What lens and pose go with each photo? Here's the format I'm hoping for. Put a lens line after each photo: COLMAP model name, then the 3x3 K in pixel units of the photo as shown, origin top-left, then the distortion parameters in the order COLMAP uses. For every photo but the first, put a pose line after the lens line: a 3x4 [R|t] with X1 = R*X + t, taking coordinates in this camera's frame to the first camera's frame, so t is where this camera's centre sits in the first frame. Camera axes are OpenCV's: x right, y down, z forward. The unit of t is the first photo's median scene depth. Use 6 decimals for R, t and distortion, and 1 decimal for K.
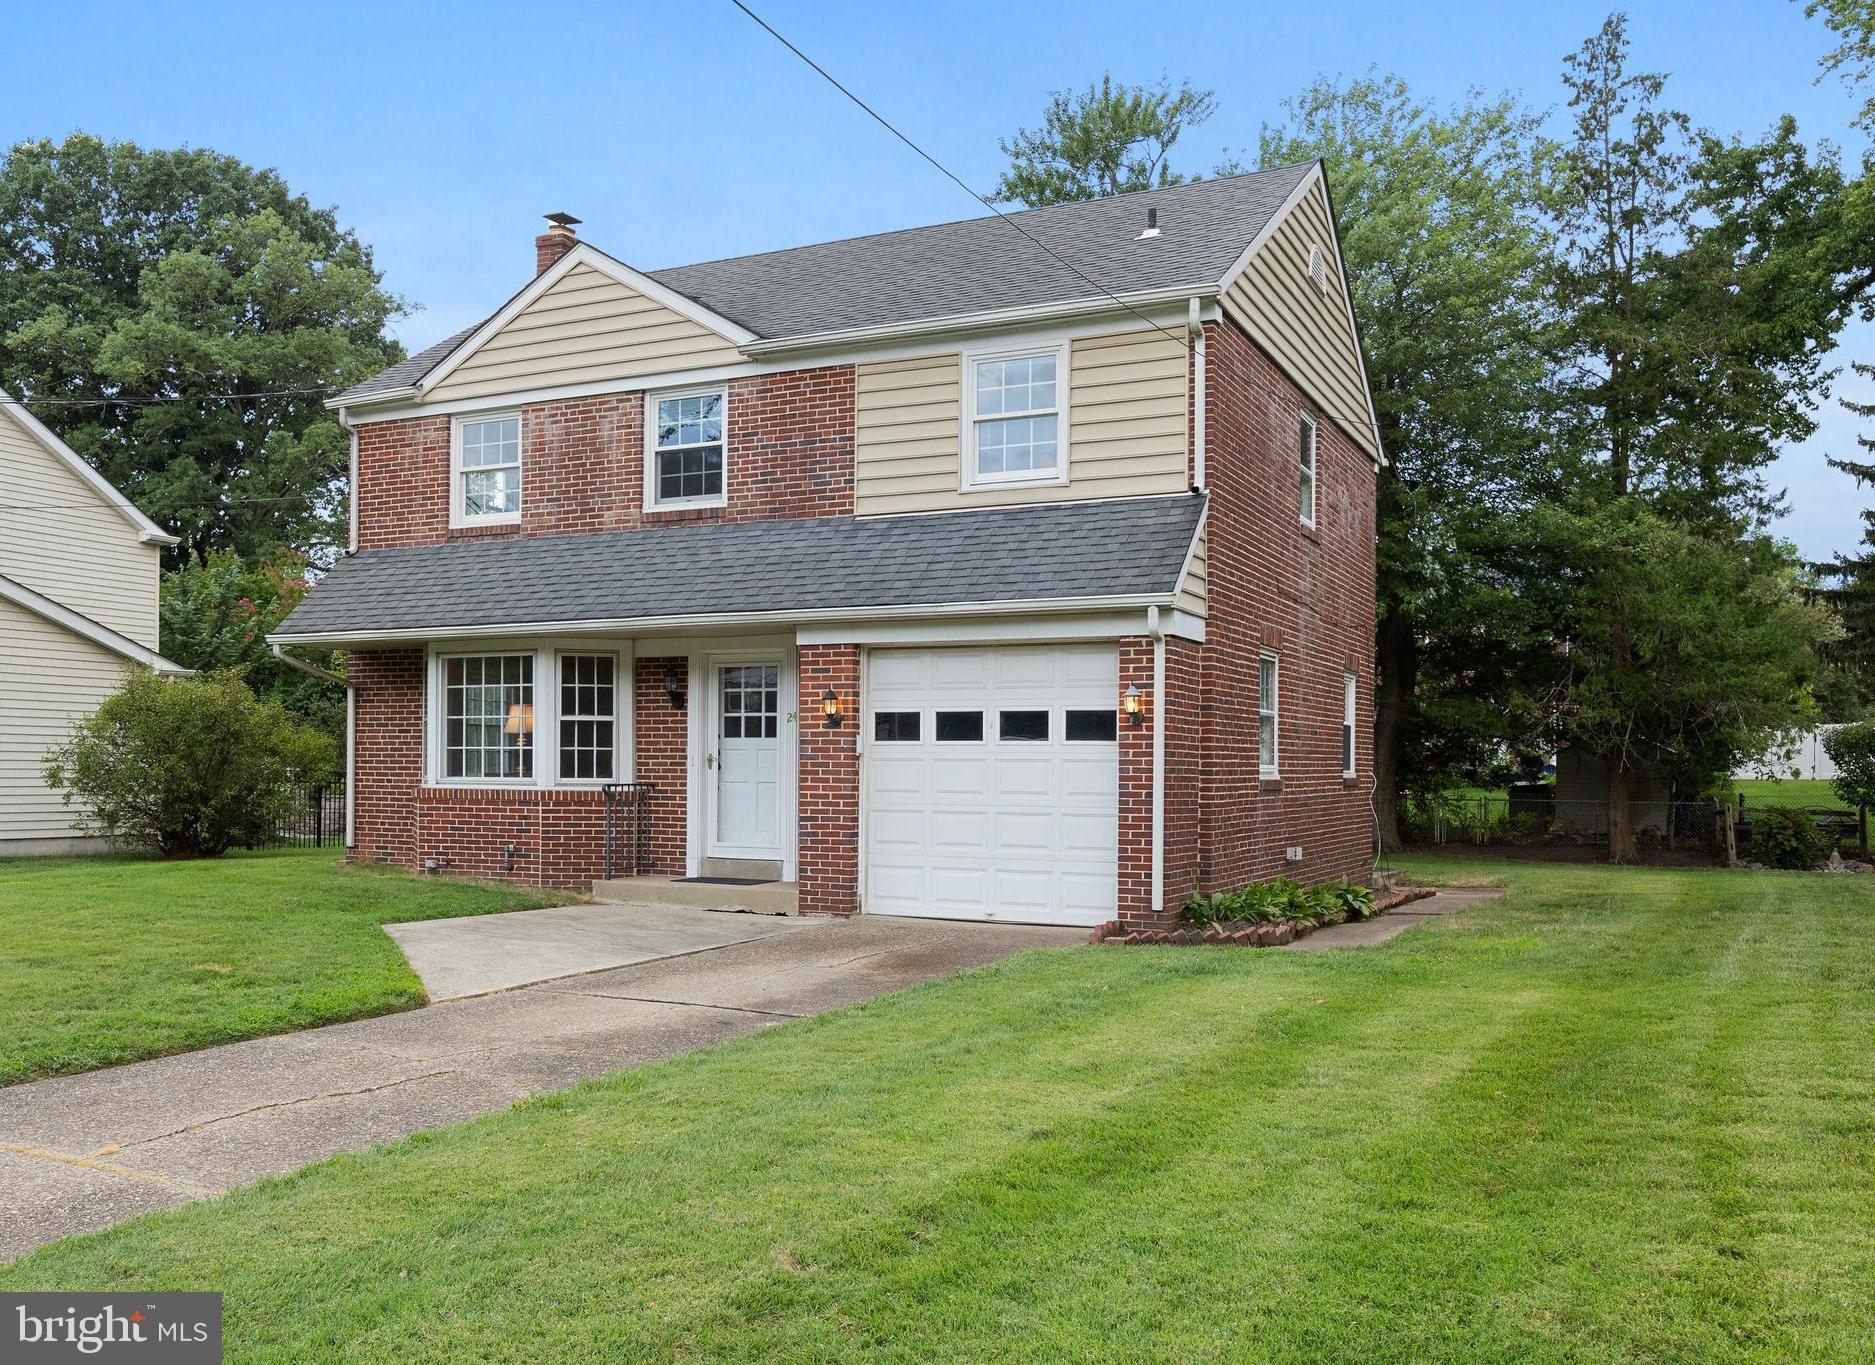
lens RADIAL K [[1526.8, 0, 860.1], [0, 1526.8, 732.1], [0, 0, 1]] dist [-0.007075, -0.007579]
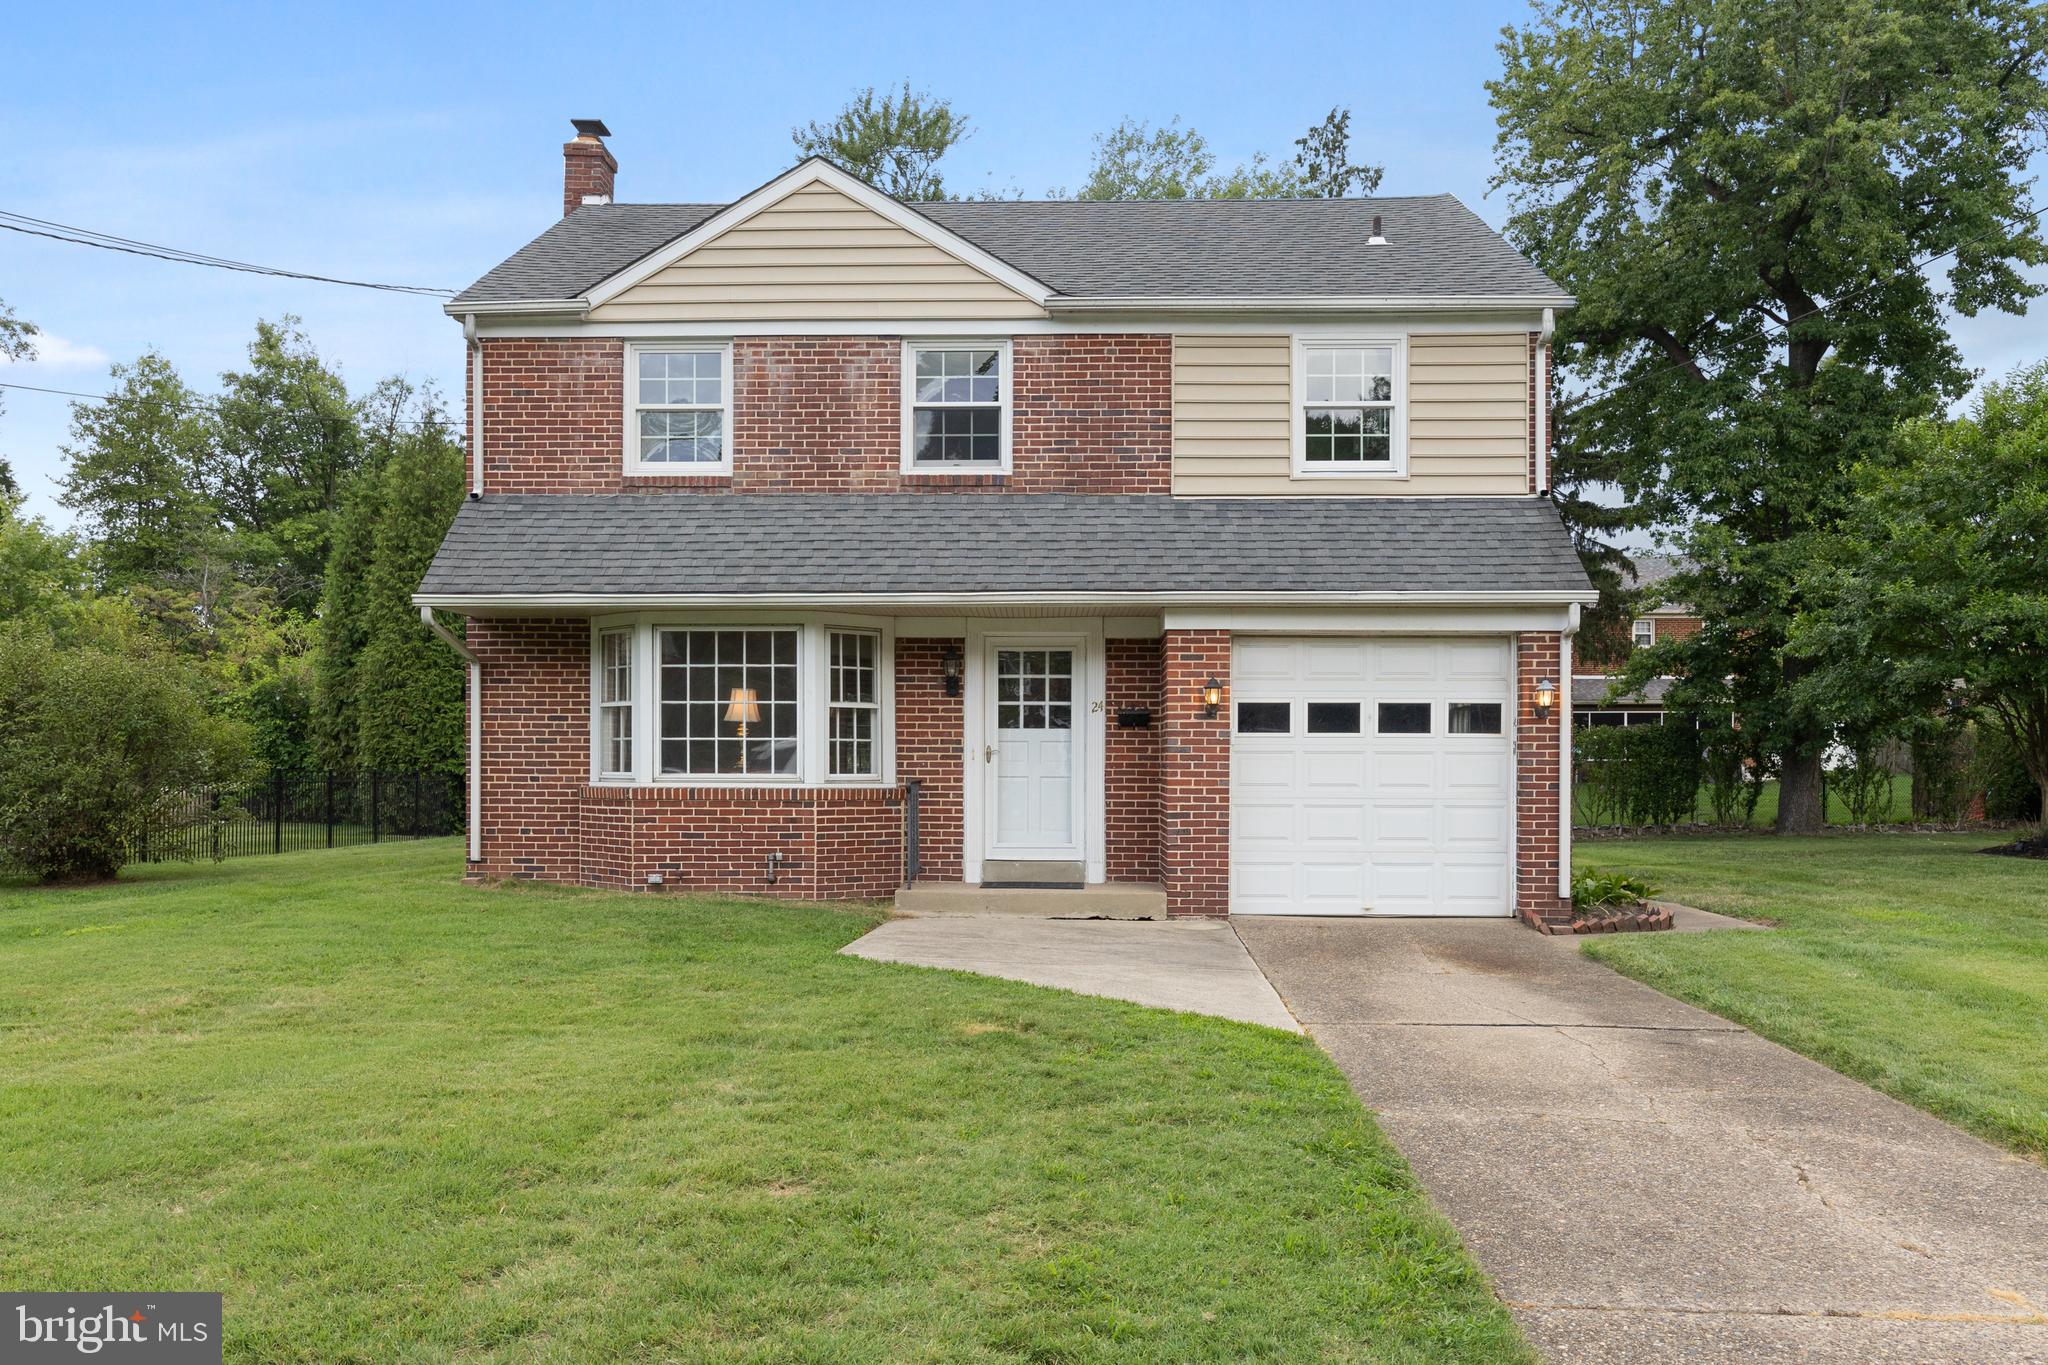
lens RADIAL K [[1446.3, 0, 998.8], [0, 1446.3, 740.7], [0, 0, 1]] dist [-0.002087, 0.002492]
pose [[0.911507, 0.001715, 0.411282, -0.446486], [-0.006108, 0.999937, 0.009366, 0.002971], [-0.411240, -0.011050, 0.911460, 0.212991]]
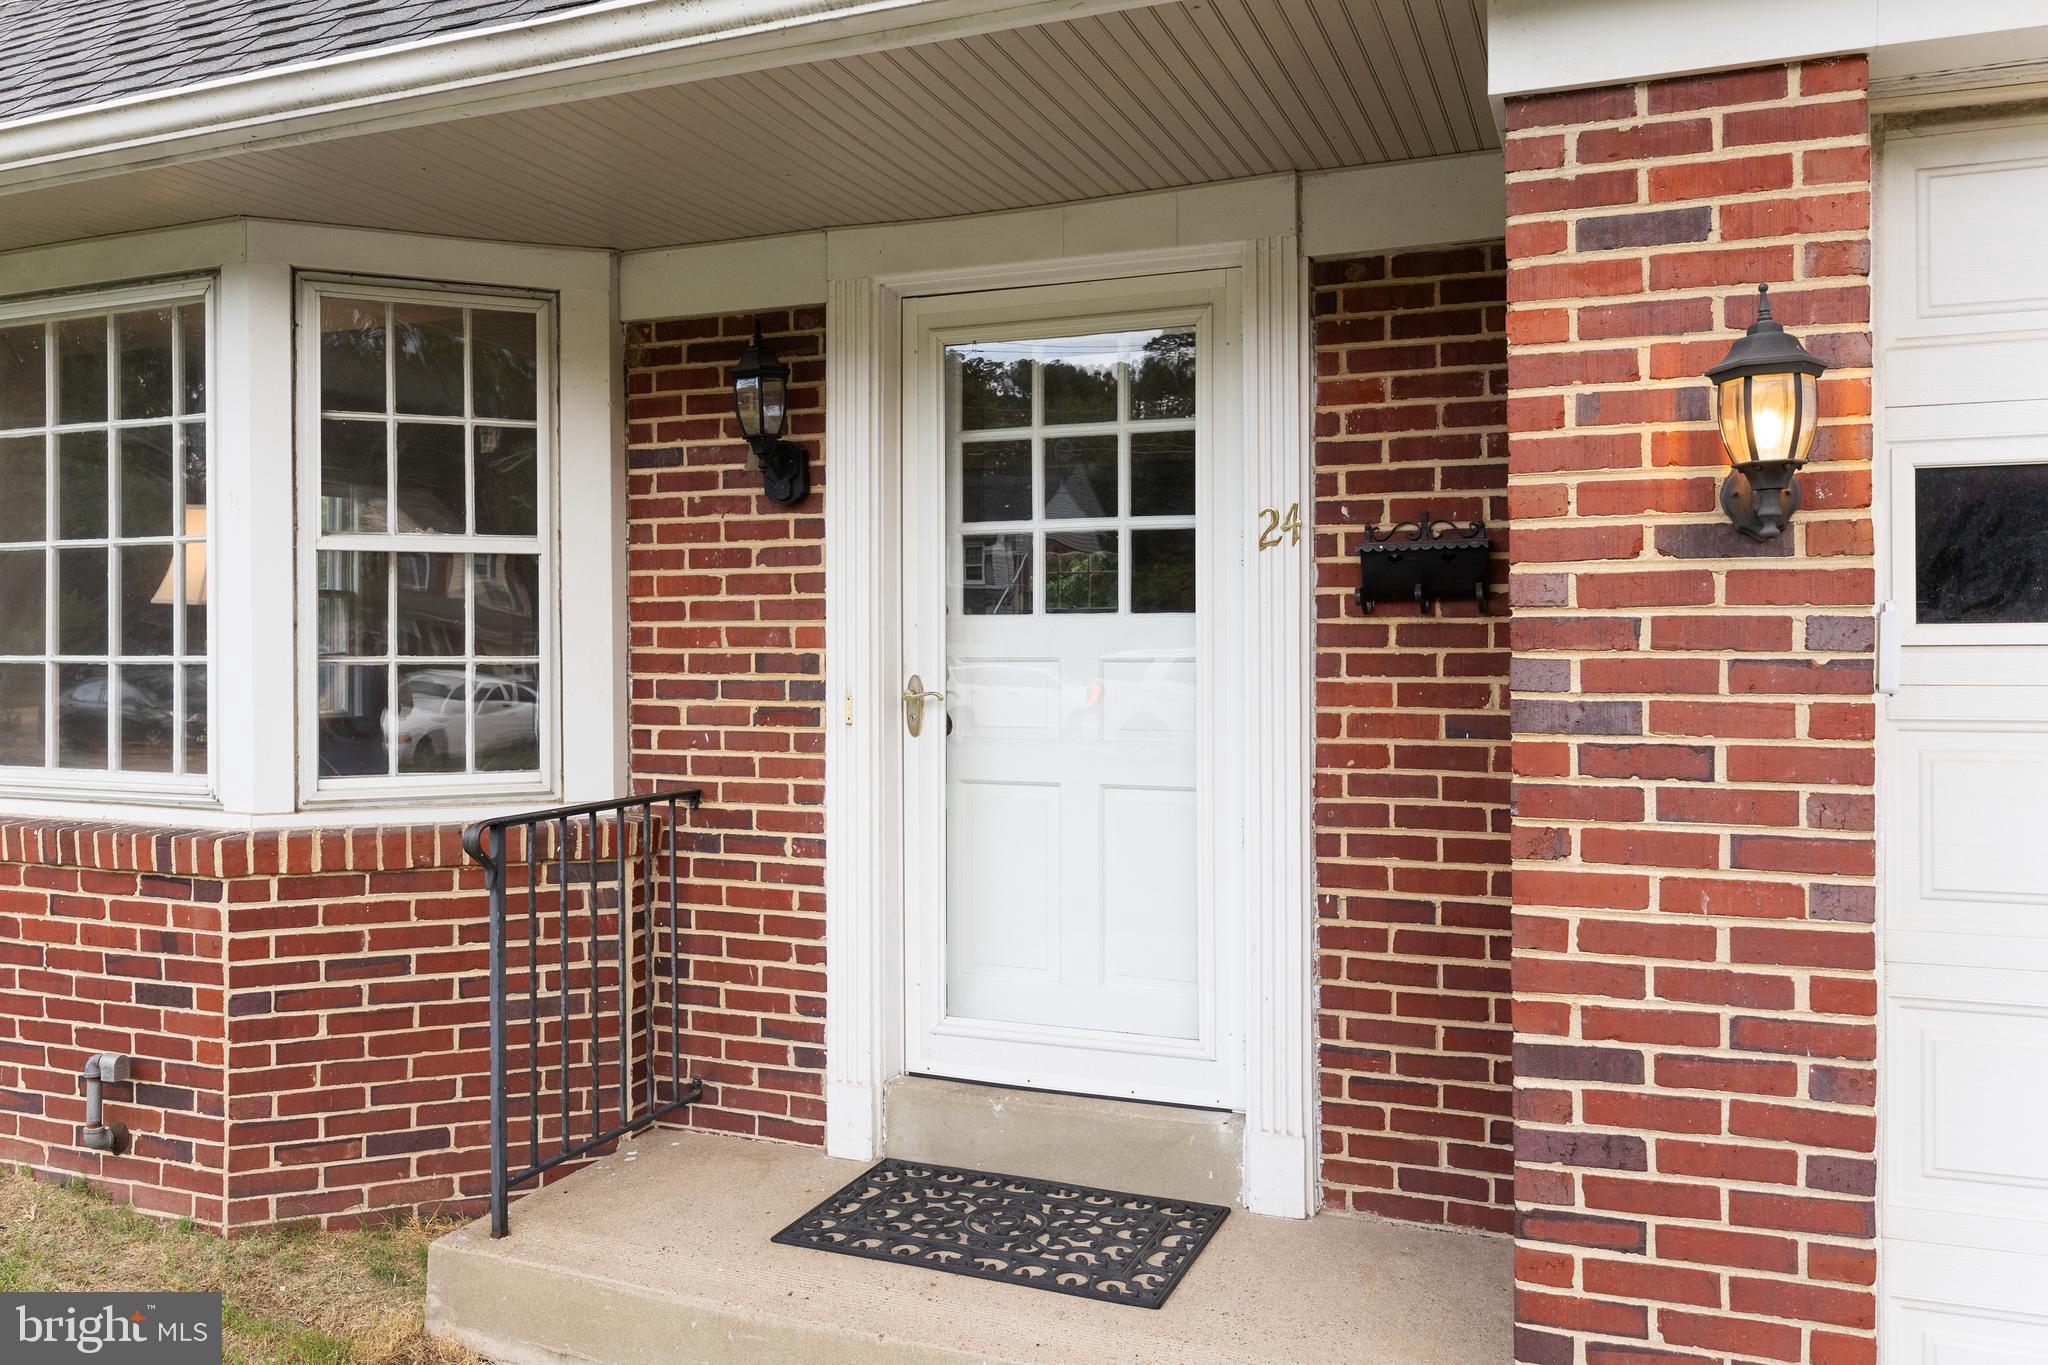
lens RADIAL K [[1473.8, 0, 1036.2], [0, 1473.8, 623.9], [0, 0, 1]] dist [0.000136, 0.001608]
pose [[0.995904, -0.007351, 0.090114, -0.100034], [0.006648, 0.999945, 0.008094, 0.003248], [-0.090168, -0.007462, 0.995899, 0.746755]]
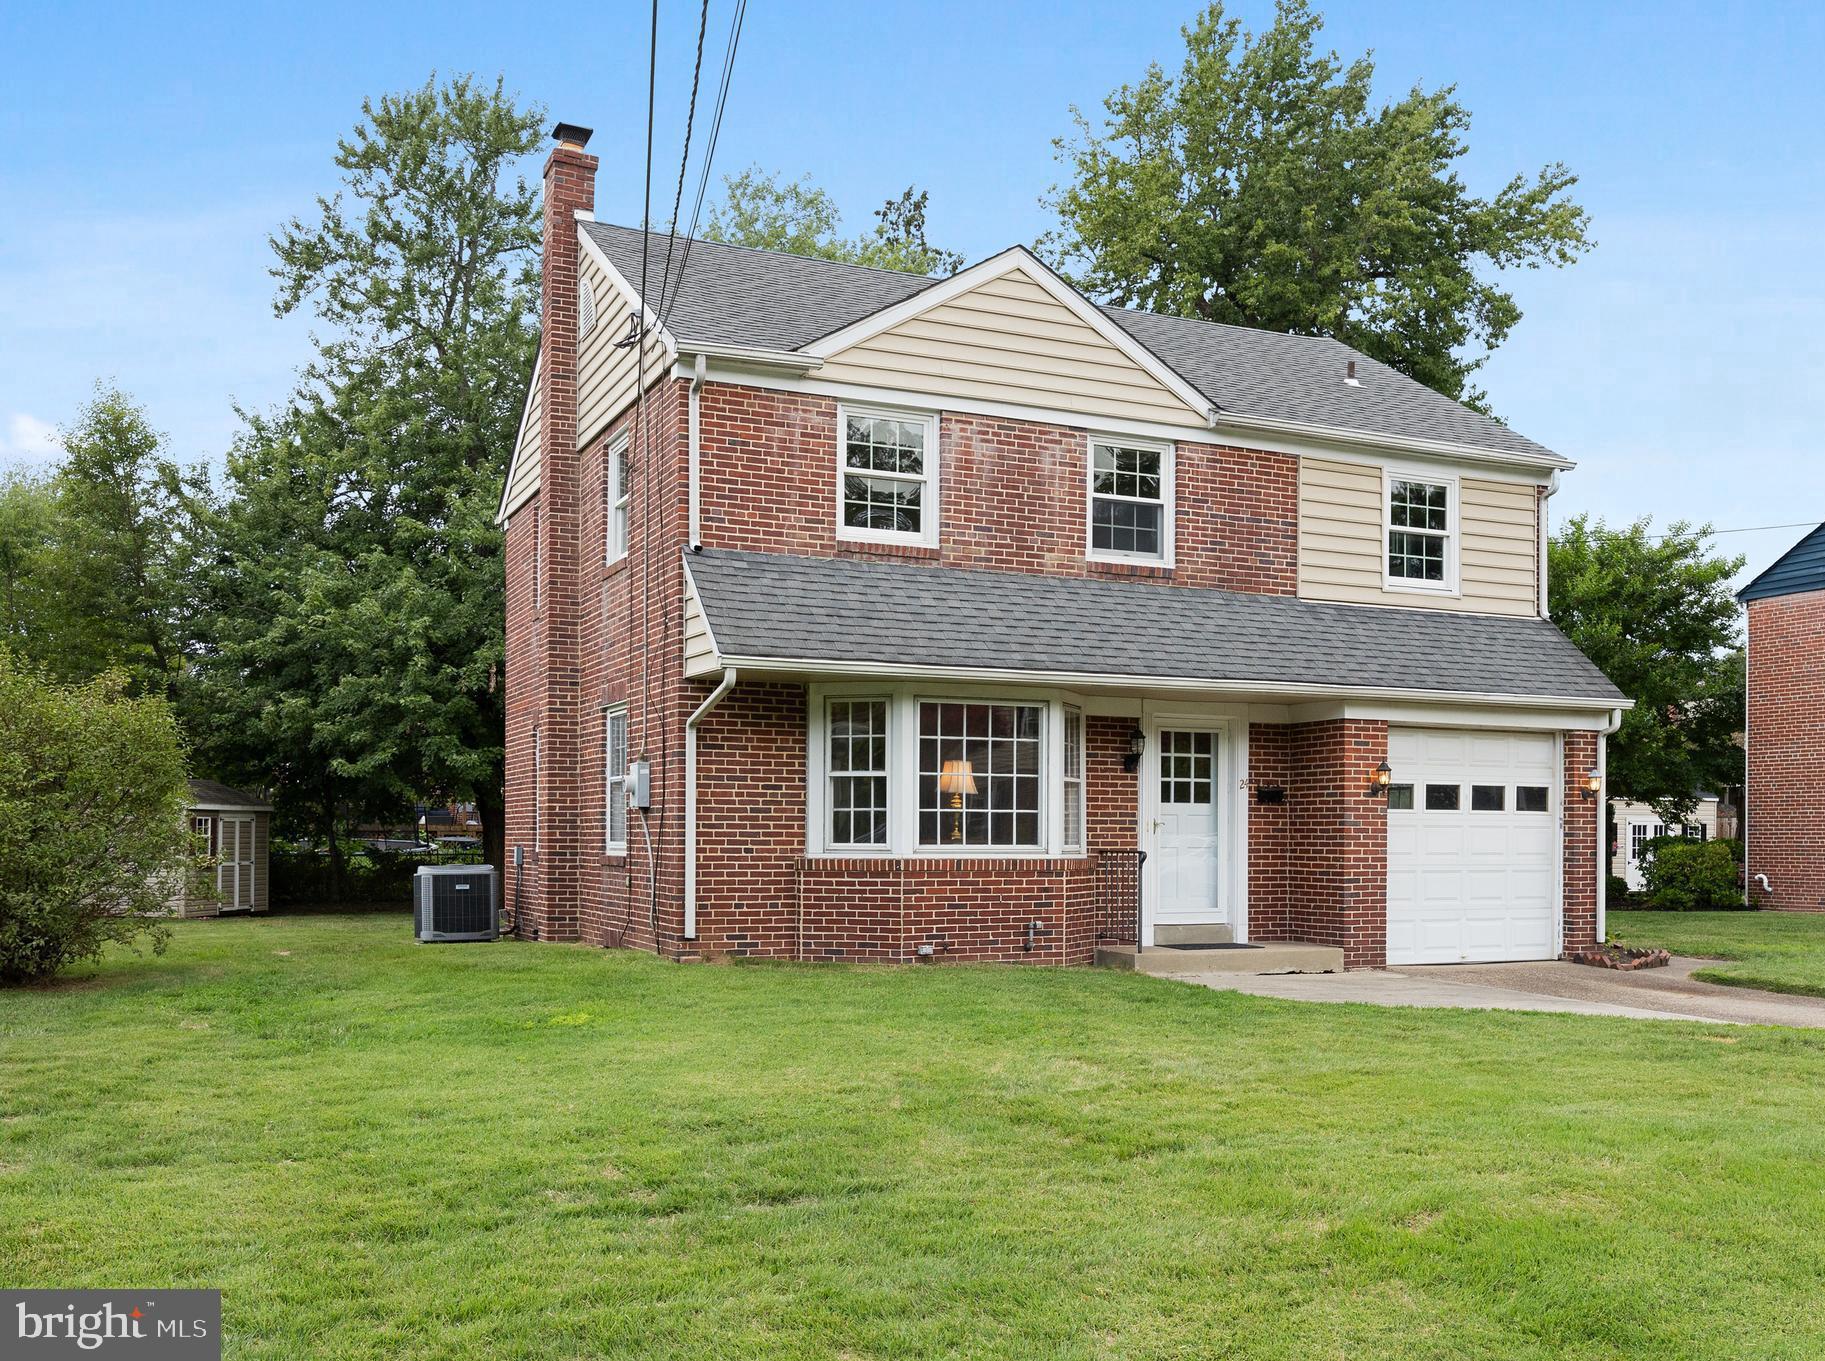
lens RADIAL K [[1558.1, 0, 929.3], [0, 1558.1, 801.3], [0, 0, 1]] dist [-0.000181, -0.005381]
pose [[0.646185, 0.011585, 0.763093, -0.952778], [-0.019030, 0.999818, 0.000935, 0.004843], [-0.762943, -0.015126, 0.646288, 0.464536]]
